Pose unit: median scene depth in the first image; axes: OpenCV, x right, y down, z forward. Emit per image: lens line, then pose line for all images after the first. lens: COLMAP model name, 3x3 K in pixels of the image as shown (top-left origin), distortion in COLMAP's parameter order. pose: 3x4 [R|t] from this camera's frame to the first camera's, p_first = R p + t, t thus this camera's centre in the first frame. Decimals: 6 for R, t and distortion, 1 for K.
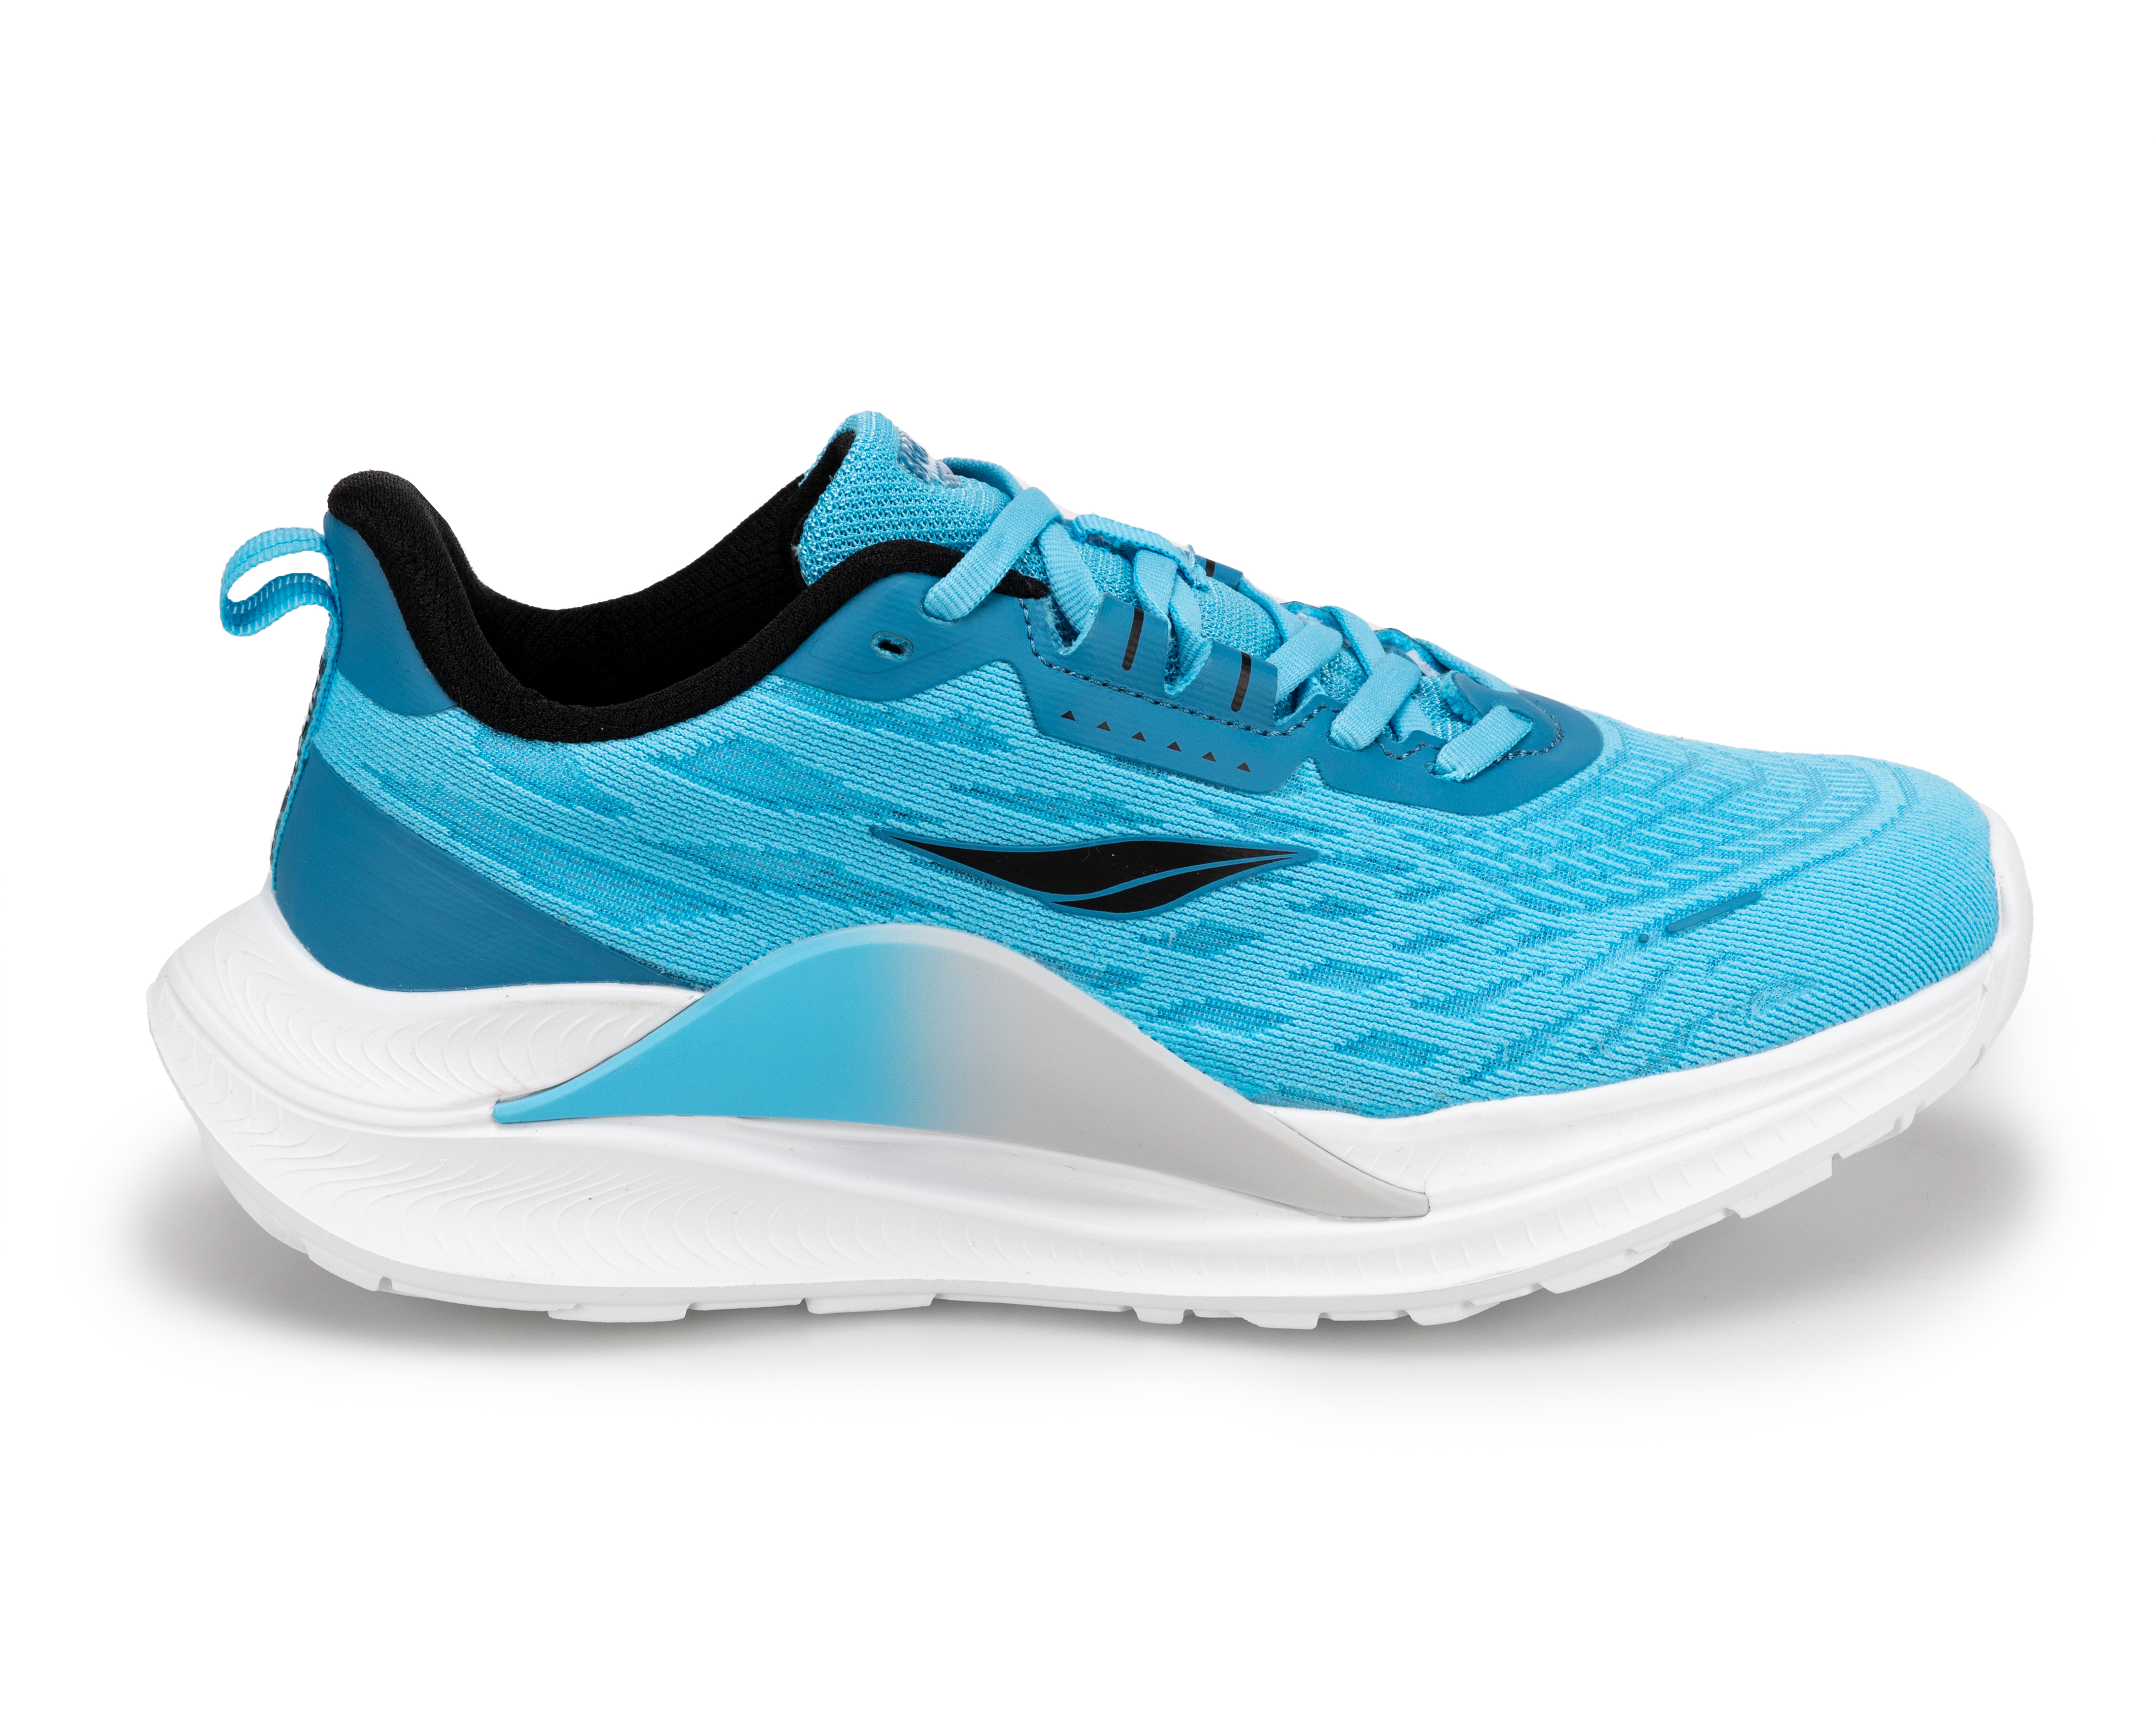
lens RADIAL K [[4657.1, 0, 1078.0], [0, 4657.1, 862.5], [0, 0, 1]] dist [0.066629, 0.260978]
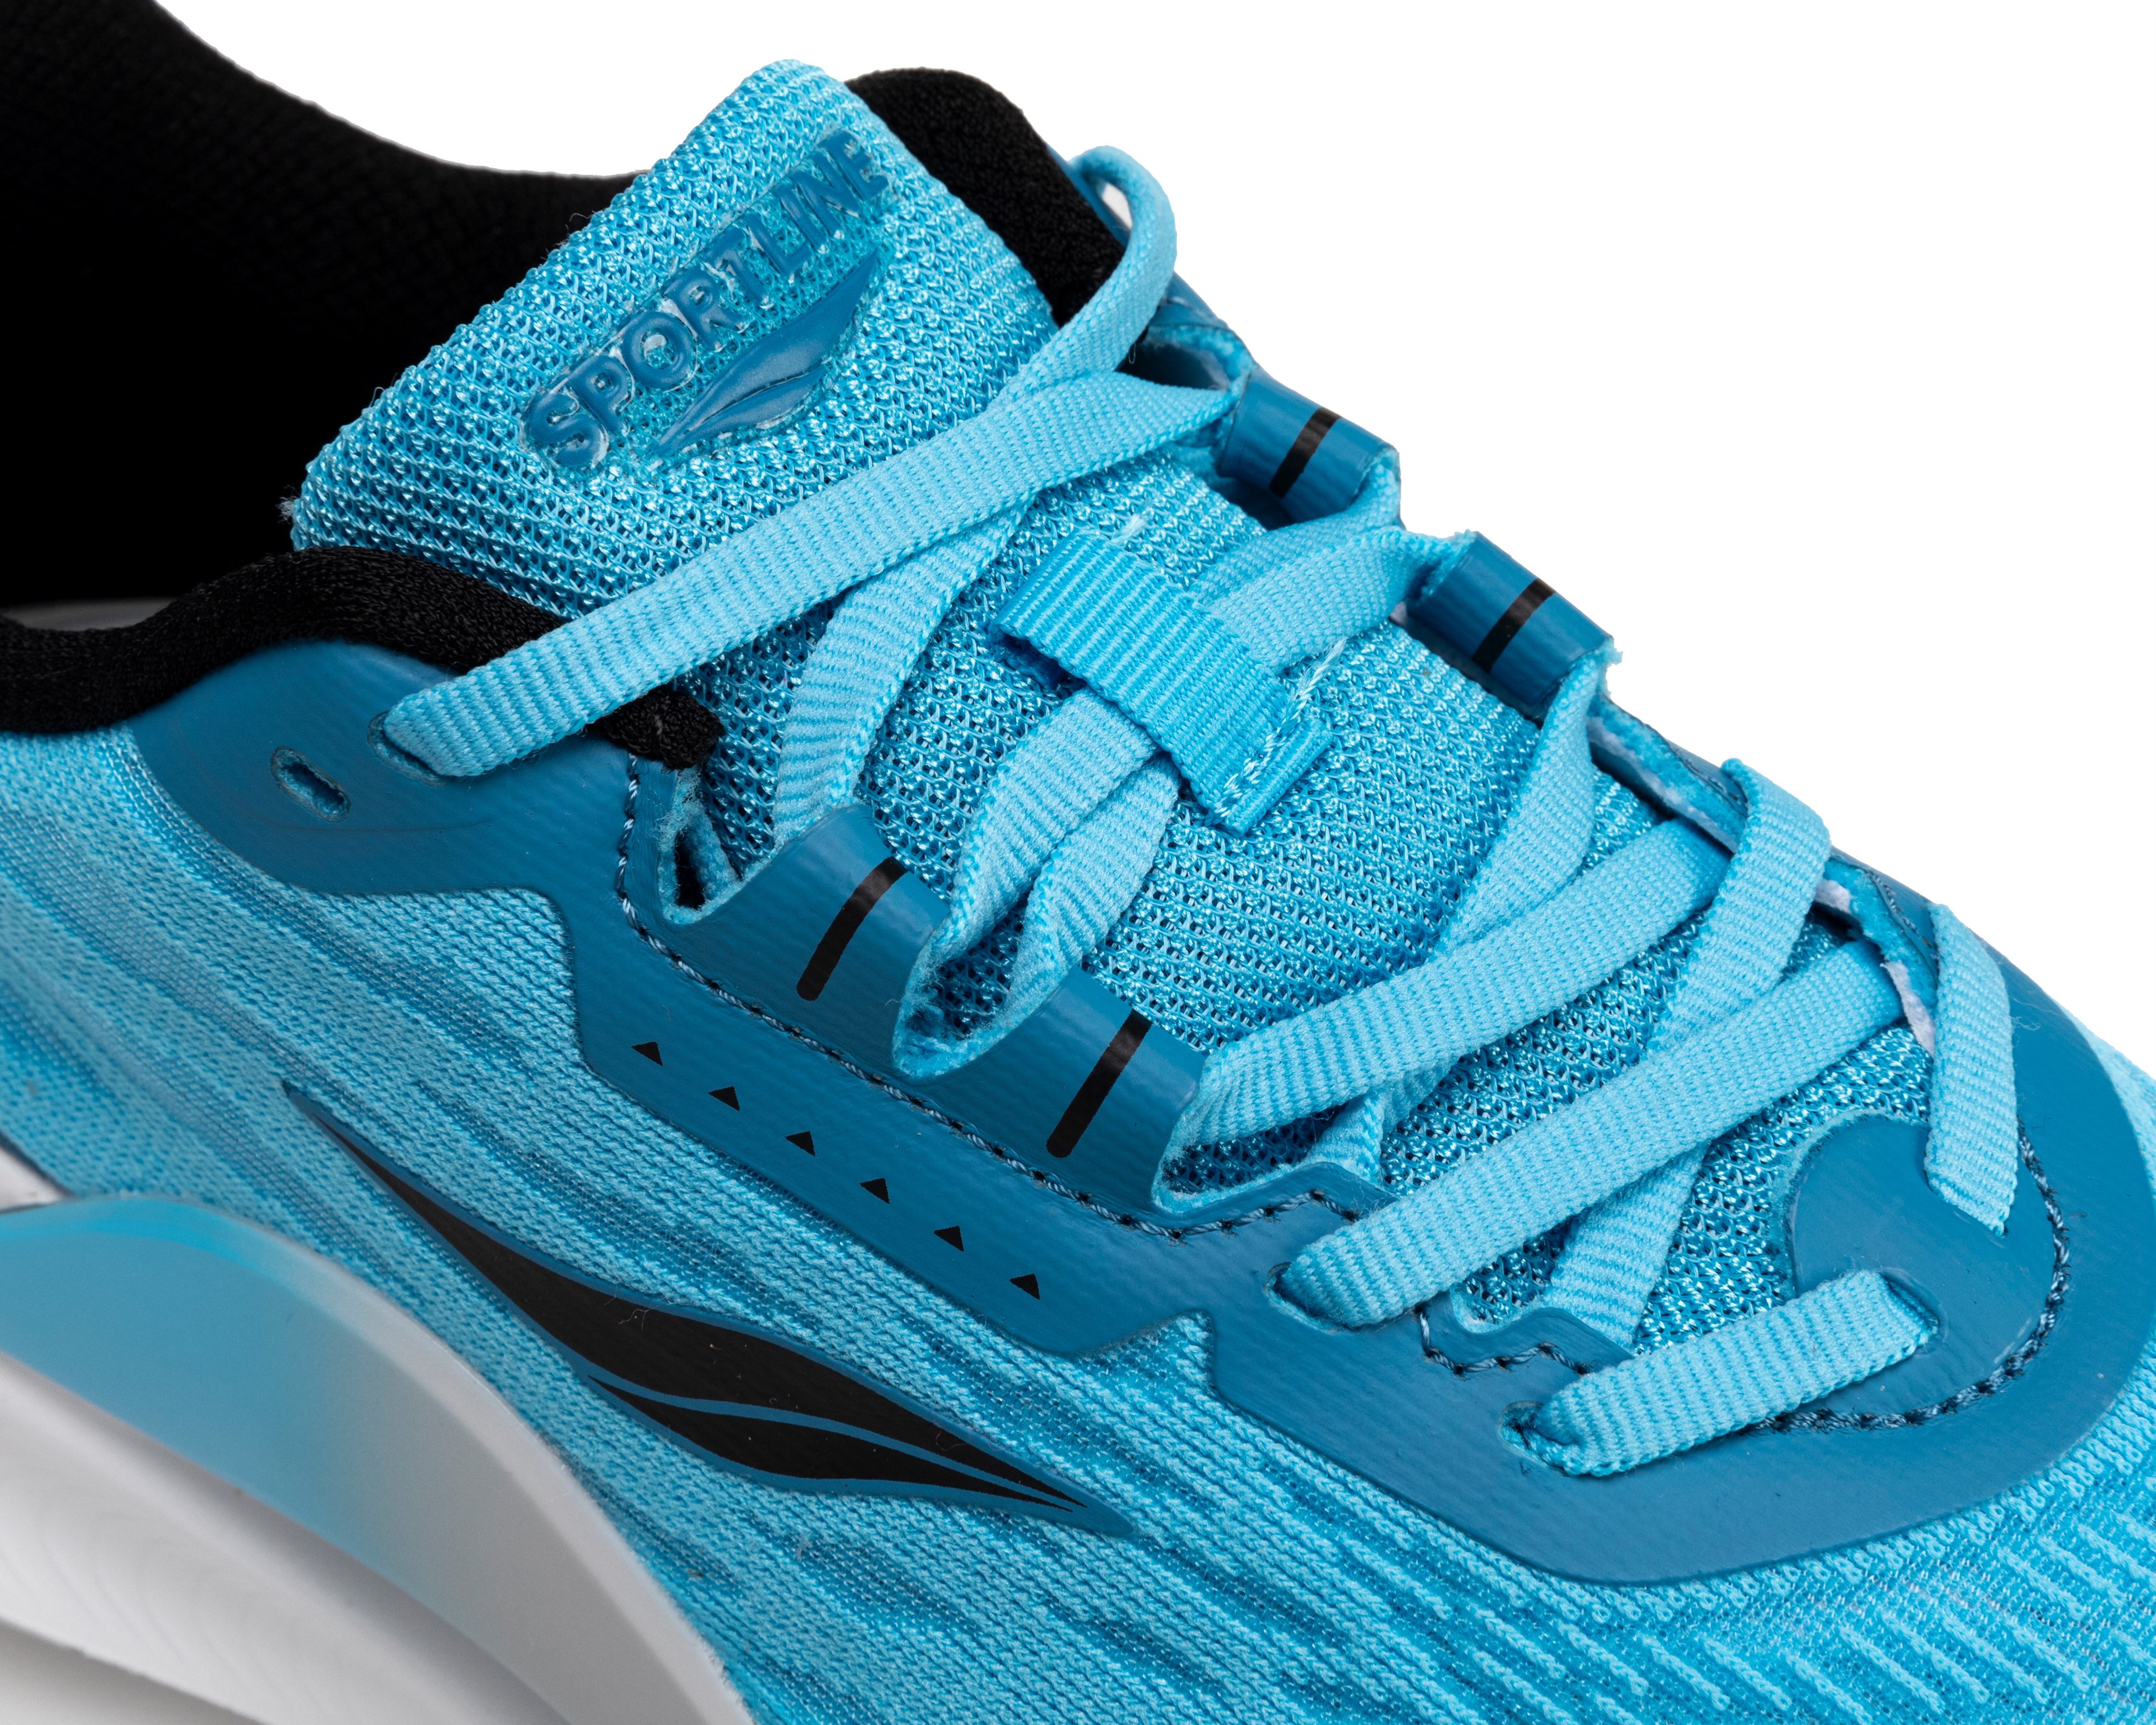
lens RADIAL K [[4657.1, 0, 1078.0], [0, 4657.1, 862.5], [0, 0, 1]] dist [0.066629, 0.260978]
pose [[0.789269, 0.405960, -0.460707, 0.222250], [-0.211876, 0.884247, 0.416192, -0.235837], [0.576336, -0.230875, 0.783922, 0.671832]]
